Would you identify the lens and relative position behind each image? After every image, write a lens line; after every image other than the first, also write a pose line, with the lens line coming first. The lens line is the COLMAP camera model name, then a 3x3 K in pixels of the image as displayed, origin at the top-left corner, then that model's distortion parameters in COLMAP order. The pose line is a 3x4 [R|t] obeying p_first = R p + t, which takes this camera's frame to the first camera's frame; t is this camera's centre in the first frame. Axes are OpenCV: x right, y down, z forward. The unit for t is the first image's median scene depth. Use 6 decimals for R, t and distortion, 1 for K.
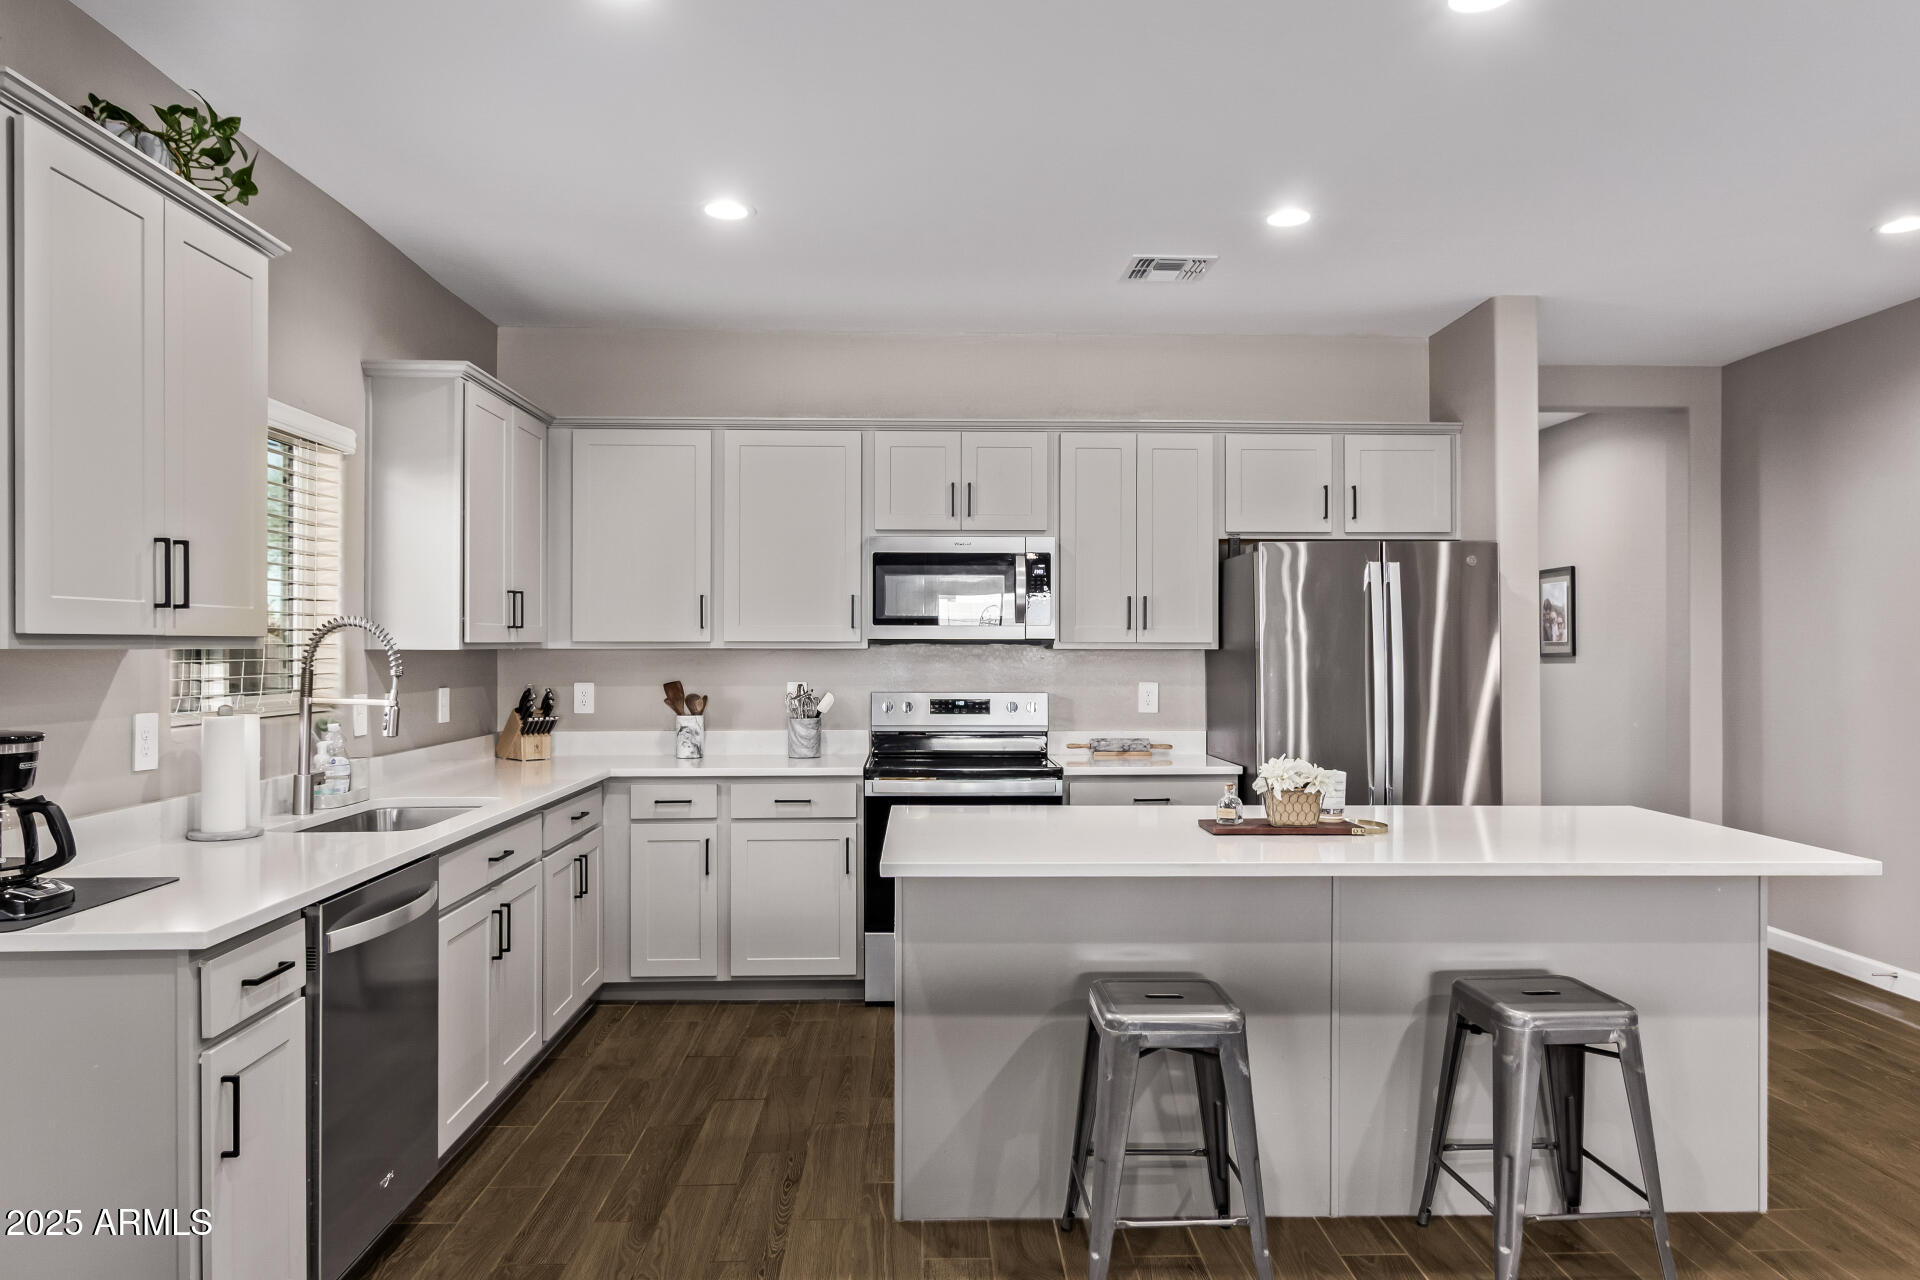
lens RADIAL K [[1239.2, 0, 969.5], [0, 1239.2, 640.9], [0, 0, 1]] dist [-0.031611, 0.002335]
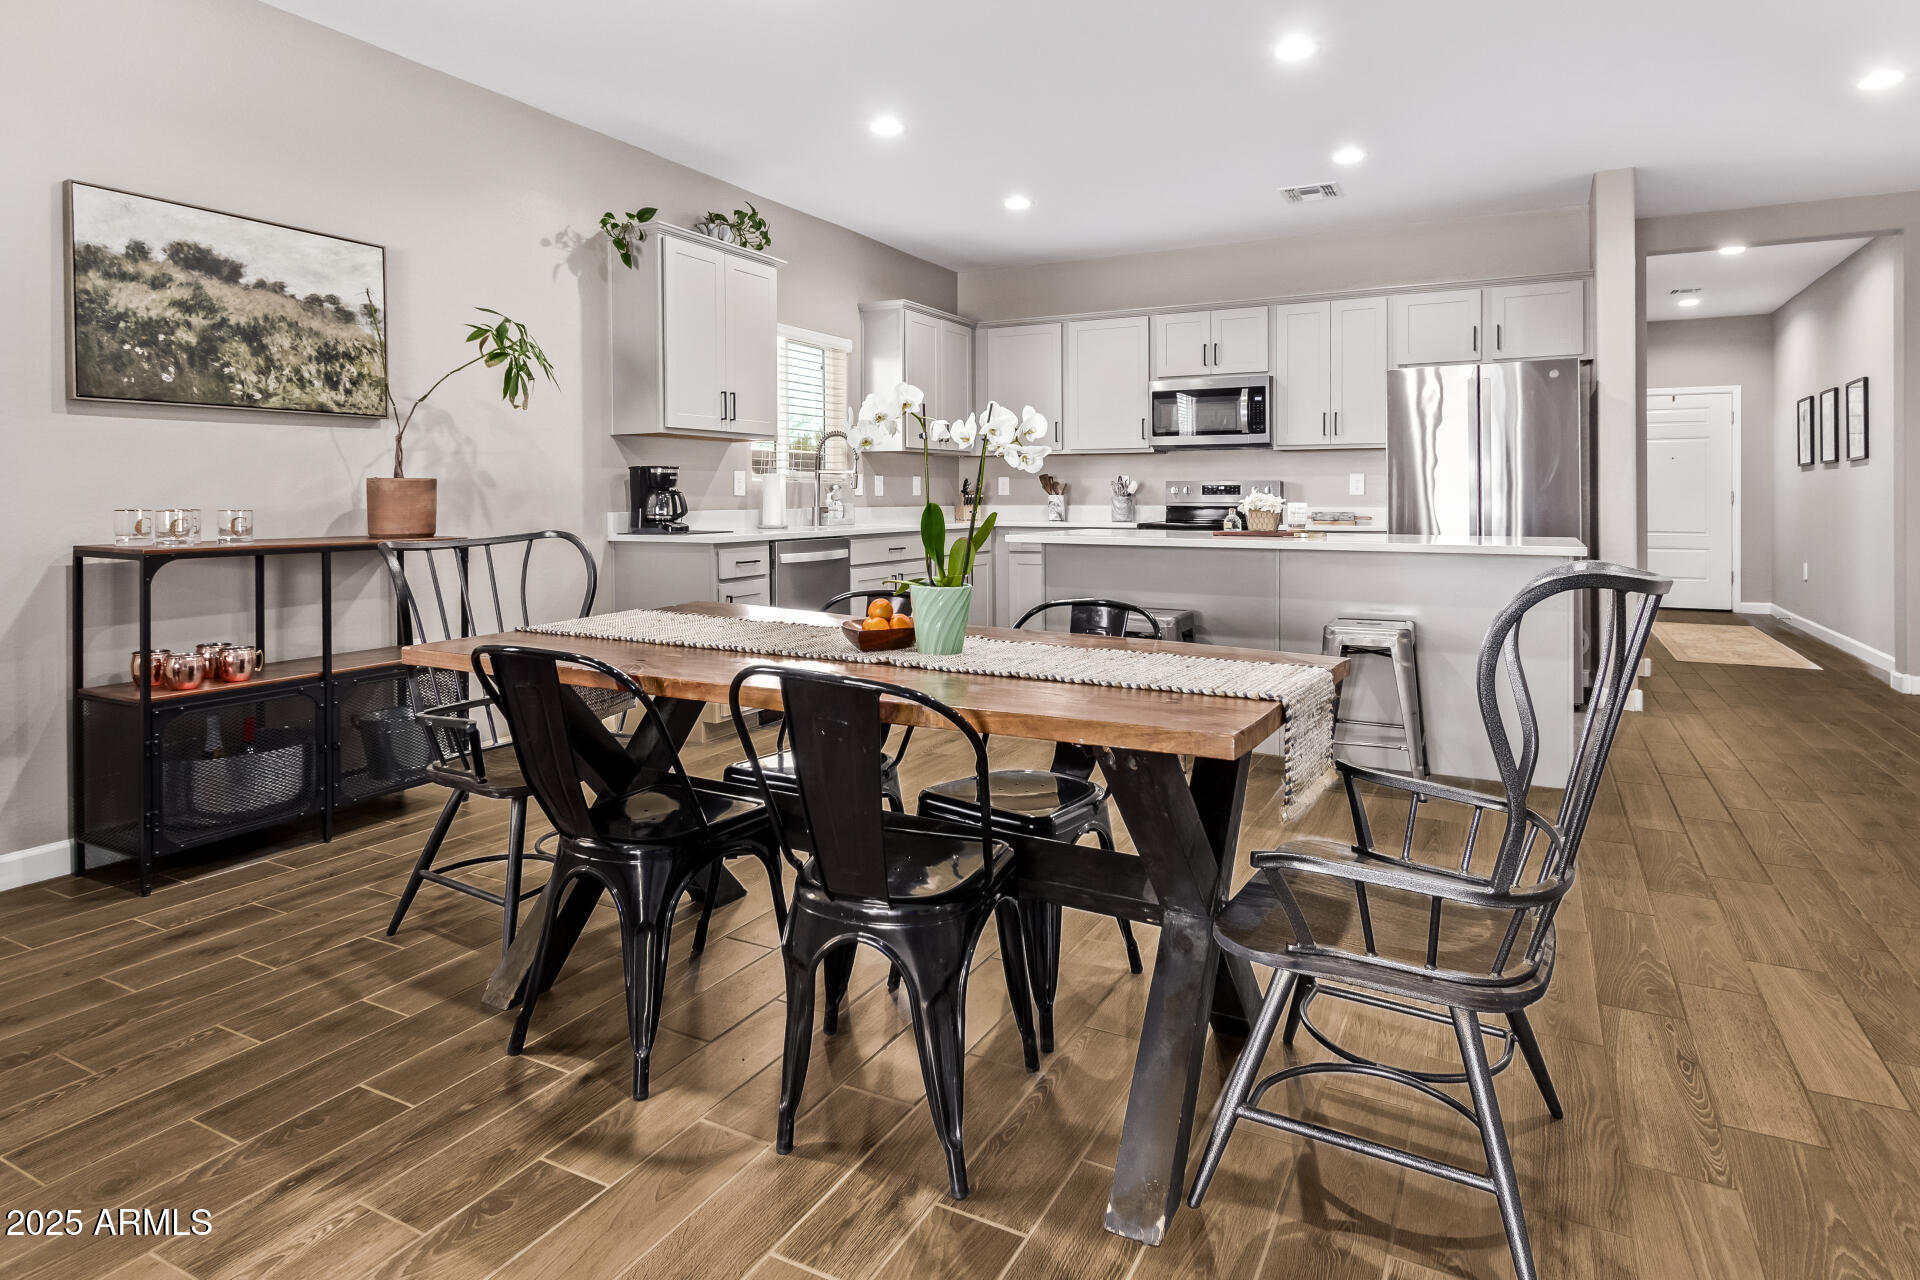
lens RADIAL K [[1023.1, 0, 1001.2], [0, 1023.1, 505.6], [0, 0, 1]] dist [-0.008307, -0.000304]
pose [[0.870135, 0.004592, -0.492792, 0.404638], [0.003755, 0.999866, 0.015948, 0.054636], [0.492799, -0.015728, 0.870001, -0.253358]]
